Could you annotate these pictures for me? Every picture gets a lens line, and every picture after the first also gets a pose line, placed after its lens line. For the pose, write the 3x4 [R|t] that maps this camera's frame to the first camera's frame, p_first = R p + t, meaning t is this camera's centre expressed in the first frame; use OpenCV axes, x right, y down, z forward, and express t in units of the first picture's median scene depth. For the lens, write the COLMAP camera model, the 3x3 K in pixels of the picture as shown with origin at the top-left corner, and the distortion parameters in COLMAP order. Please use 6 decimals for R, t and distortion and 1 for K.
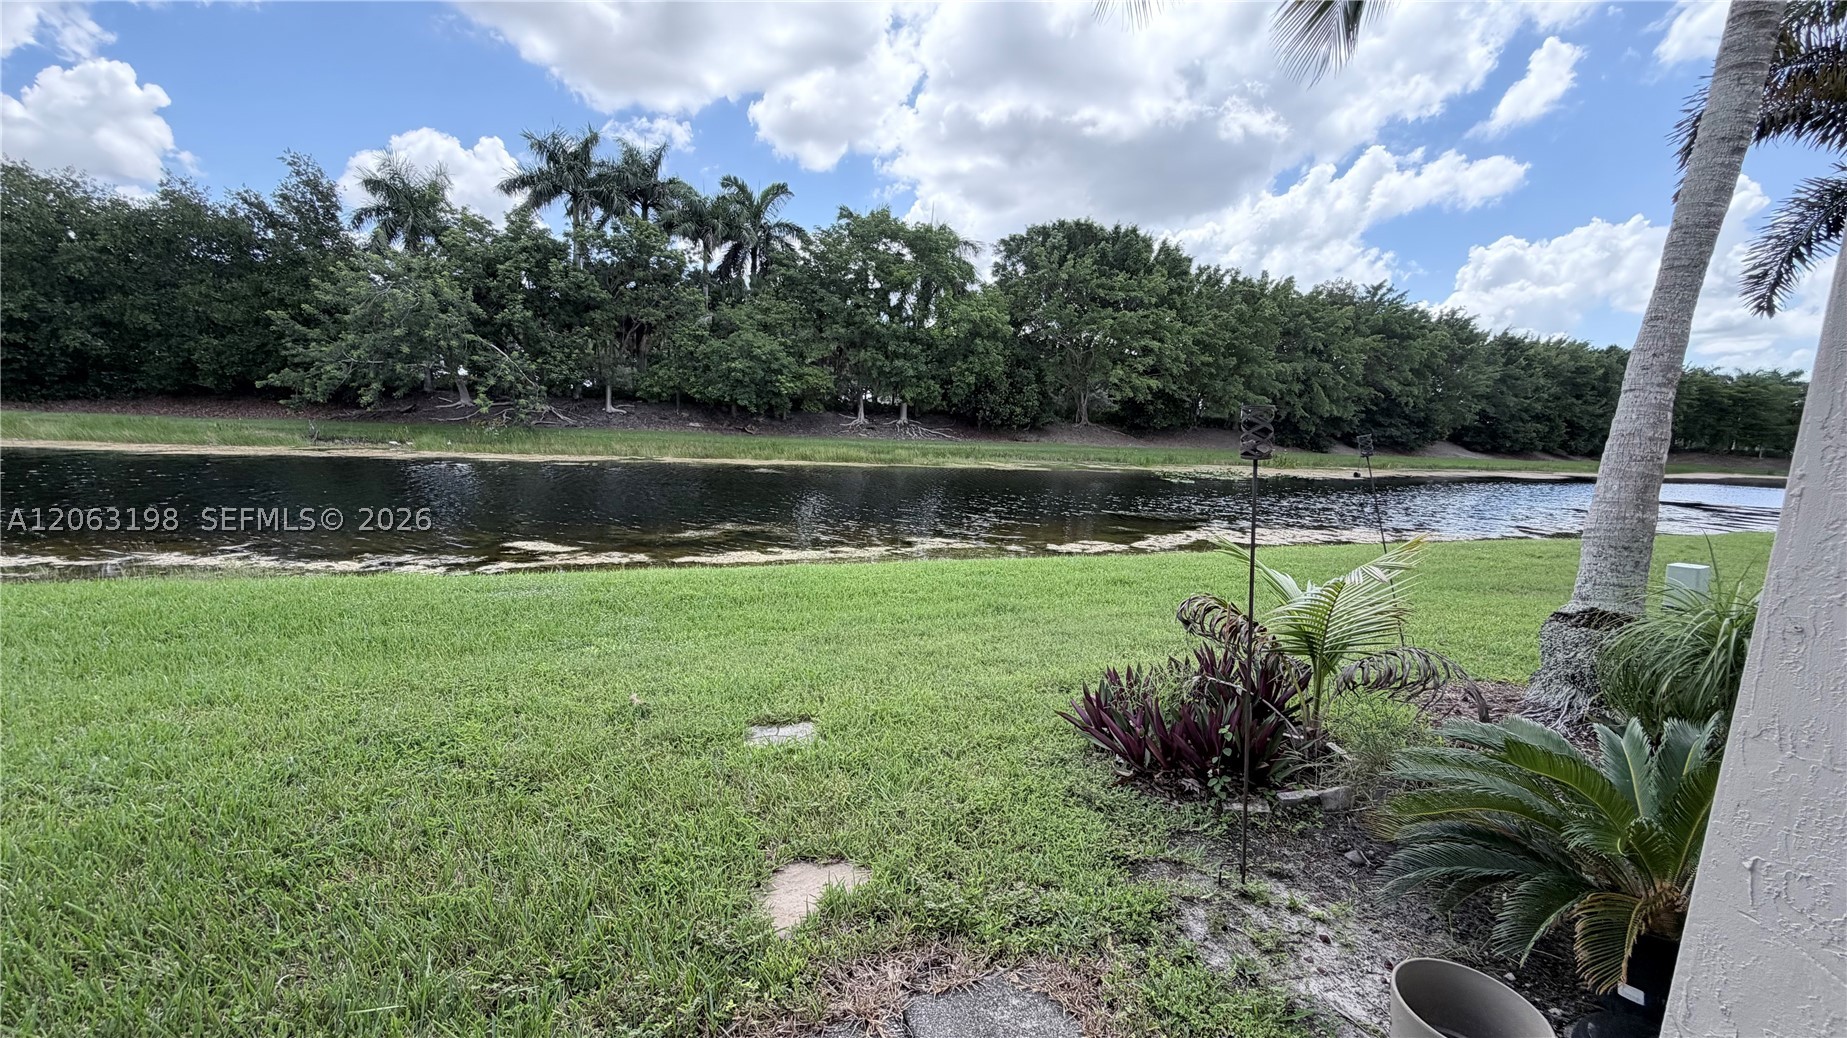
lens RADIAL K [[737.9, 0, 919.9], [0, 737.9, 523.3], [0, 0, 1]] dist [-0.001695, 0.000267]
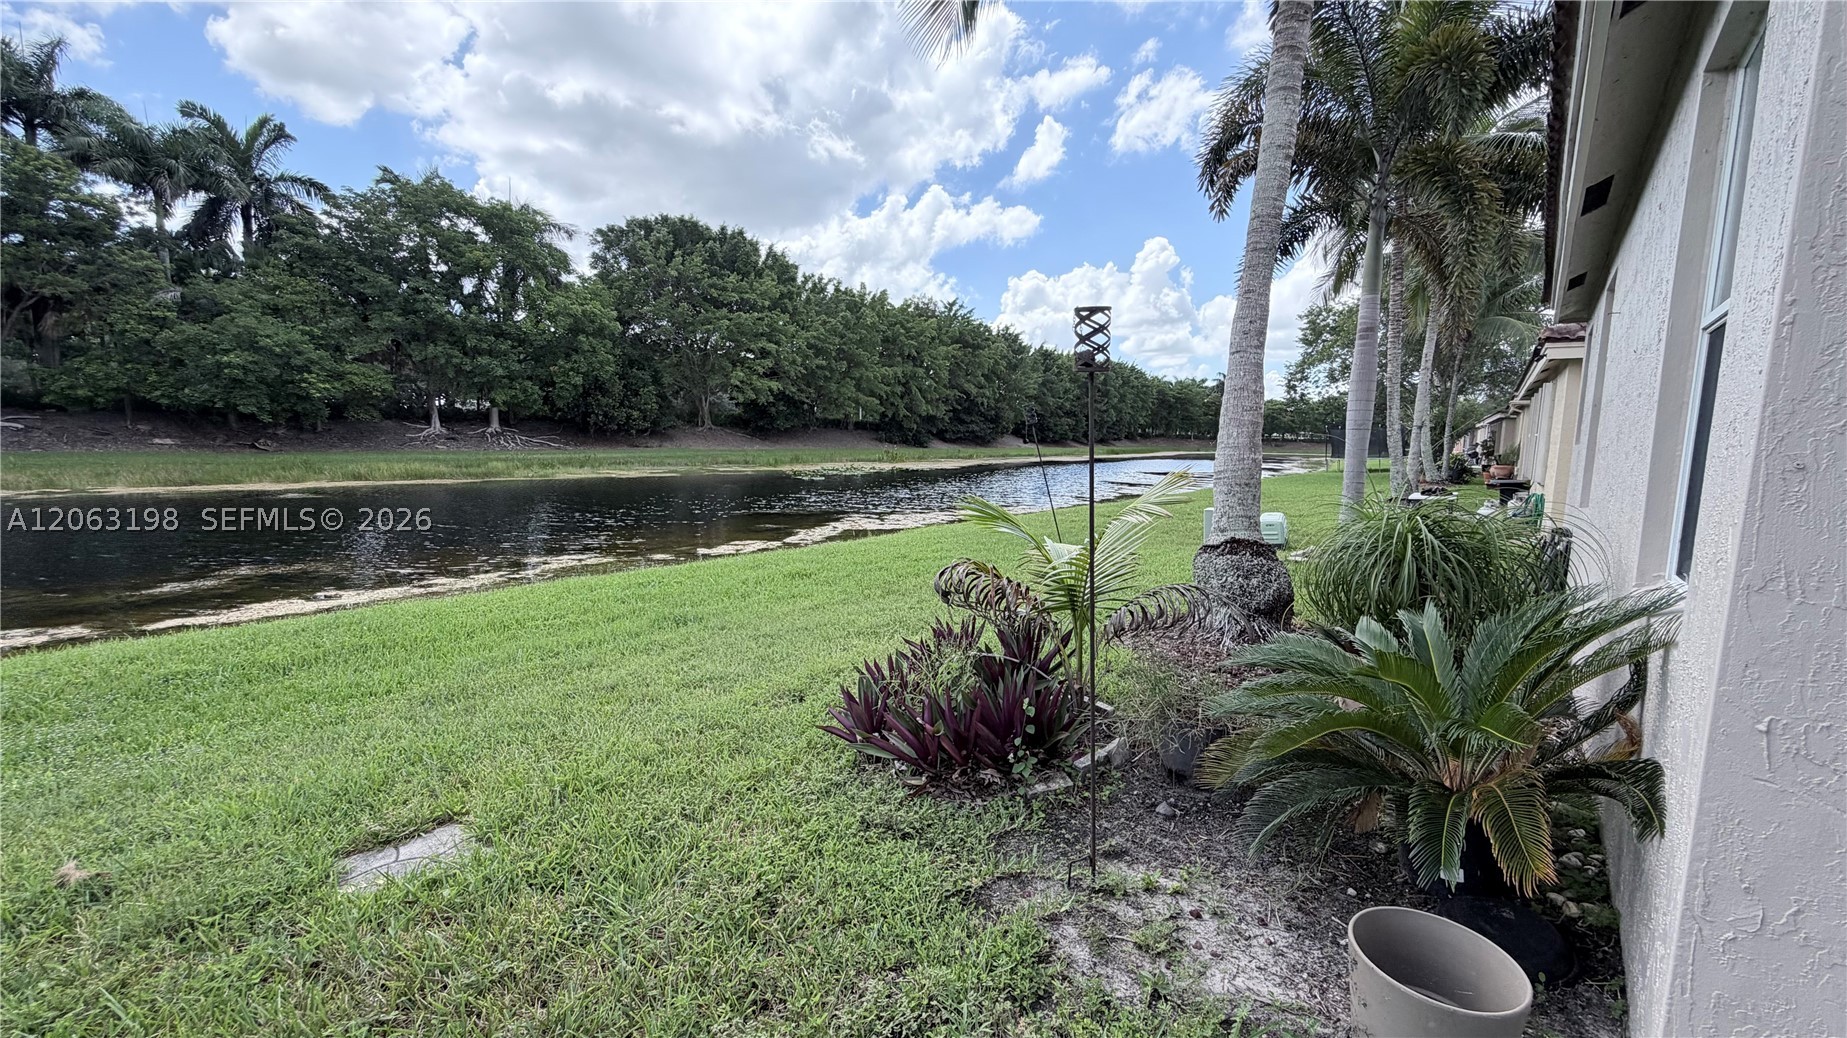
lens RADIAL K [[737.9, 0, 922.9], [0, 737.9, 523.5], [0, 0, 1]] dist [-0.001695, 0.000267]
pose [[0.875119, -0.088284, 0.475786, -0.006305], [0.091464, 0.995671, 0.016520, 0.002651], [-0.475185, 0.029060, 0.879406, 0.018998]]
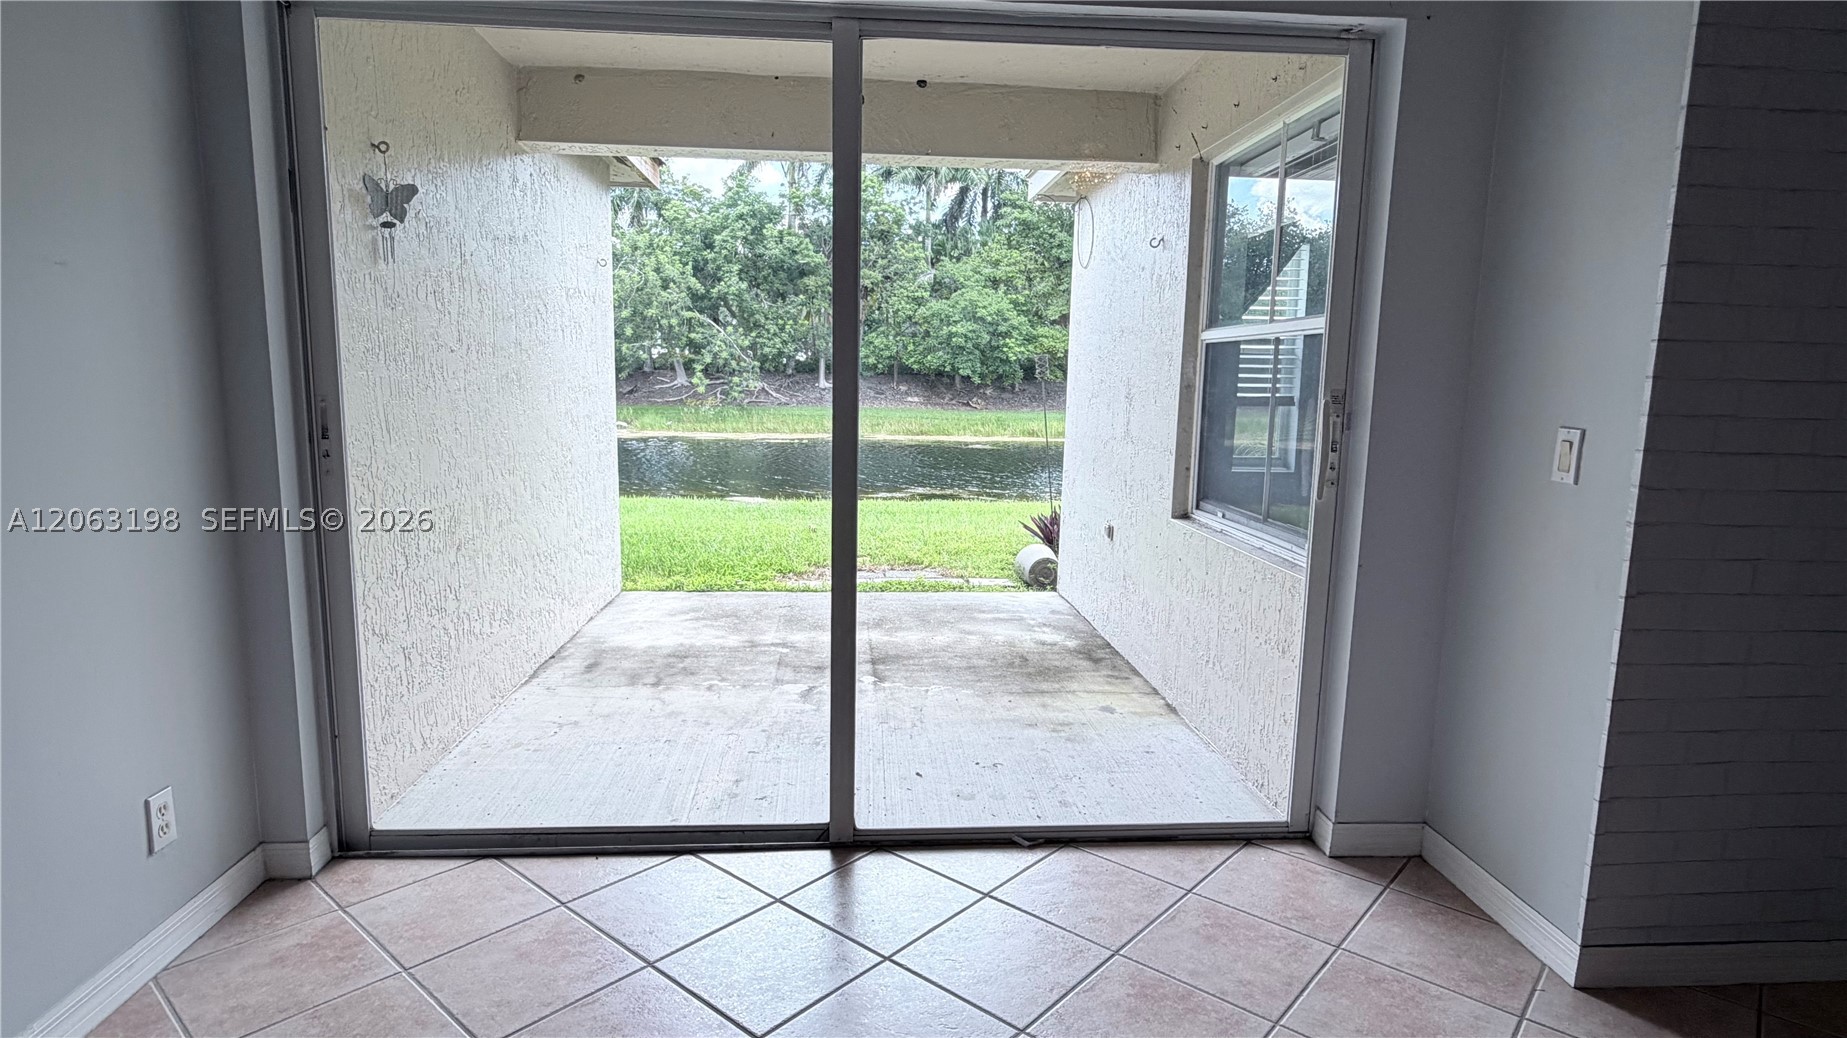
lens RADIAL K [[988.4, 0, 918.0], [0, 988.4, 524.6], [0, 0, 1]] dist [0.002059, 0.000595]
pose [[0.953480, 0.012378, -0.301201, 0.062091], [-0.015091, 0.999864, -0.006681, 0.025076], [0.301077, 0.010916, 0.953537, -0.126143]]
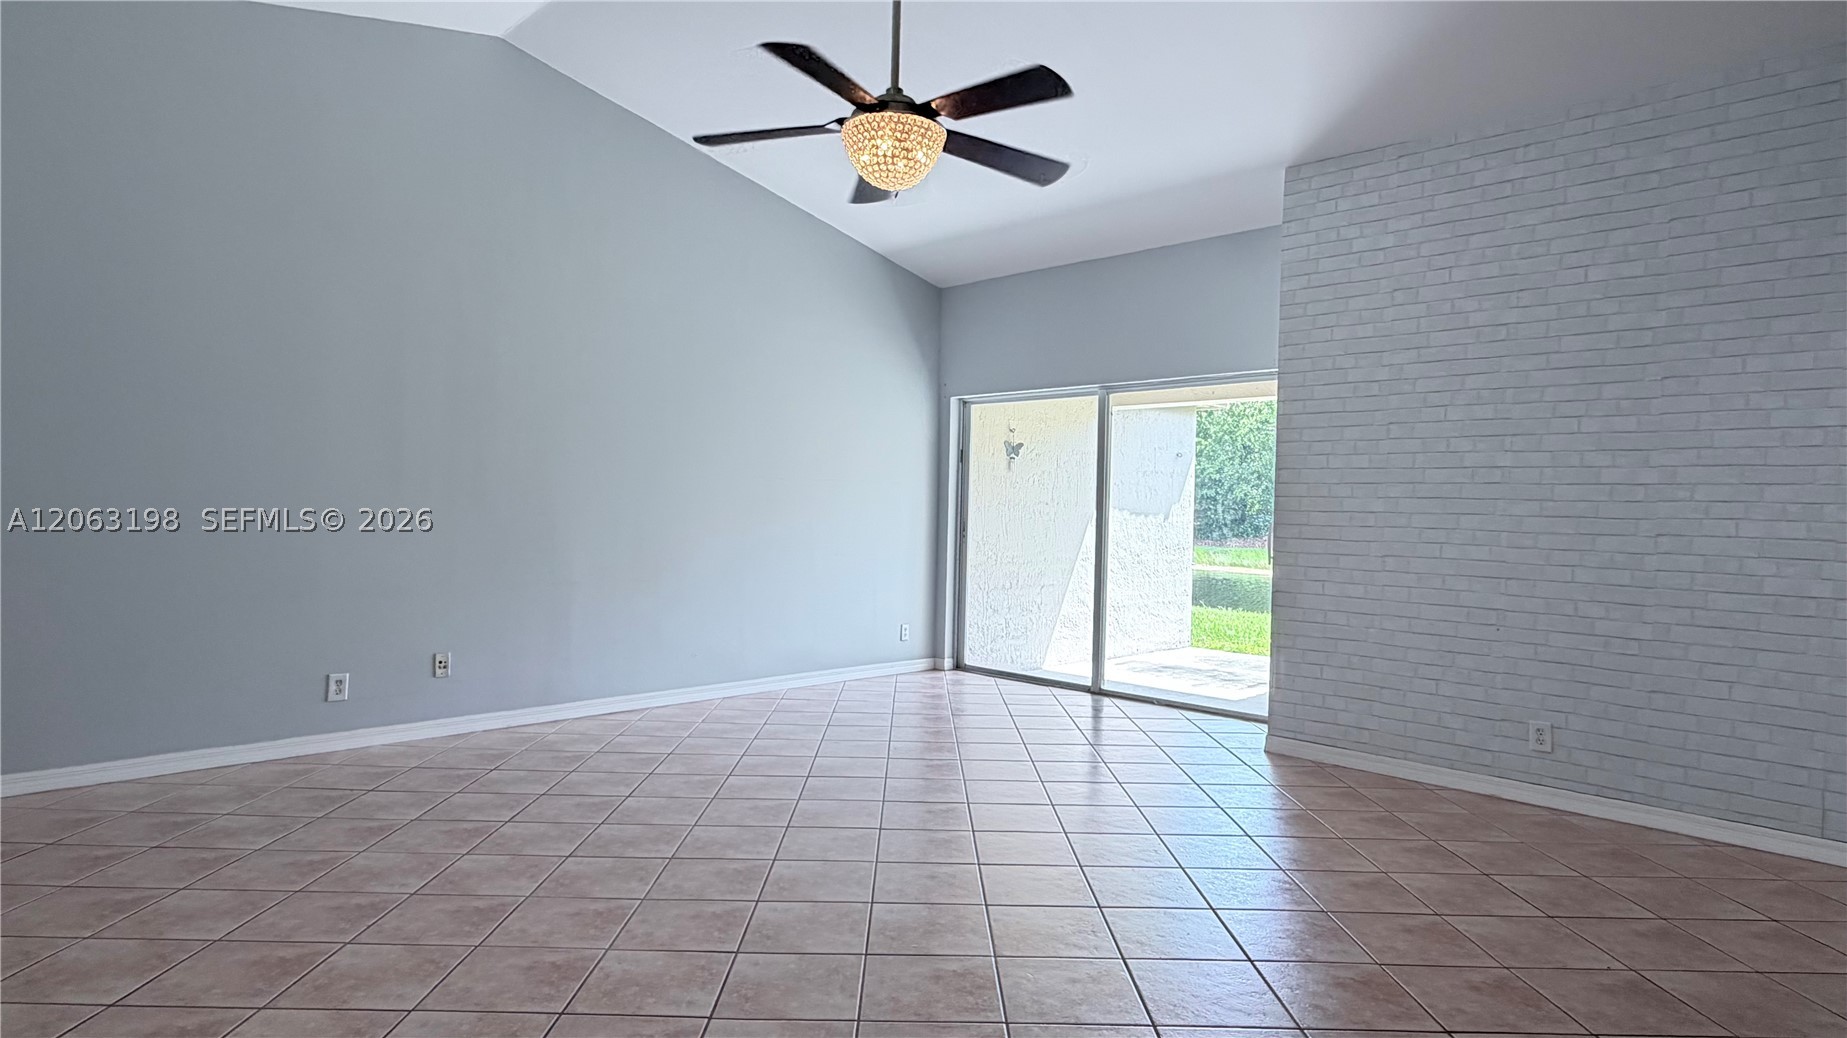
lens RADIAL K [[988.4, 0, 928.1], [0, 988.4, 524.2], [0, 0, 1]] dist [0.002059, 0.000595]
pose [[0.413519, -0.026234, -0.910117, 0.178294], [-0.138793, 0.986087, -0.091486, 0.036912], [0.899855, 0.164149, 0.404124, -0.162475]]
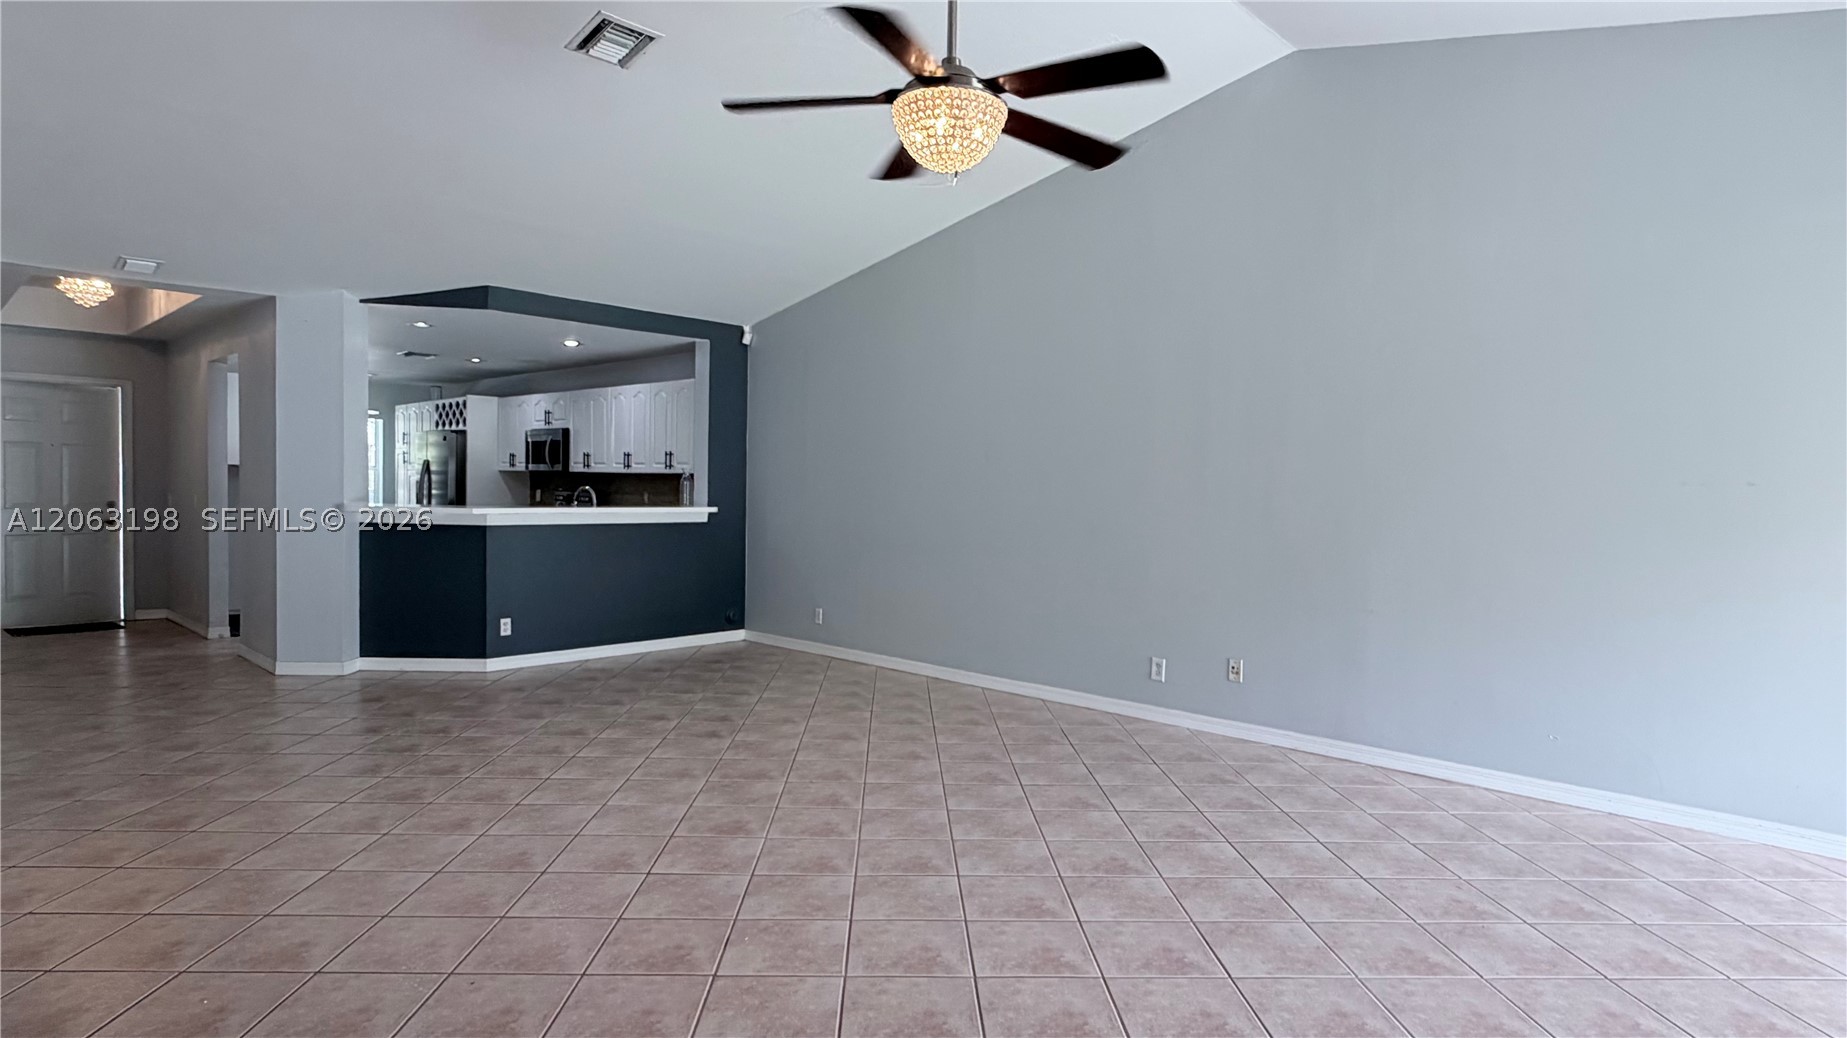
lens RADIAL K [[988.4, 0, 921.0], [0, 988.4, 521.5], [0, 0, 1]] dist [0.002059, 0.000595]
pose [[-0.901035, -0.053812, -0.430396, 0.136076], [-0.130186, 0.980076, 0.150007, 0.017277], [0.413749, 0.191193, -0.890088, -0.067249]]
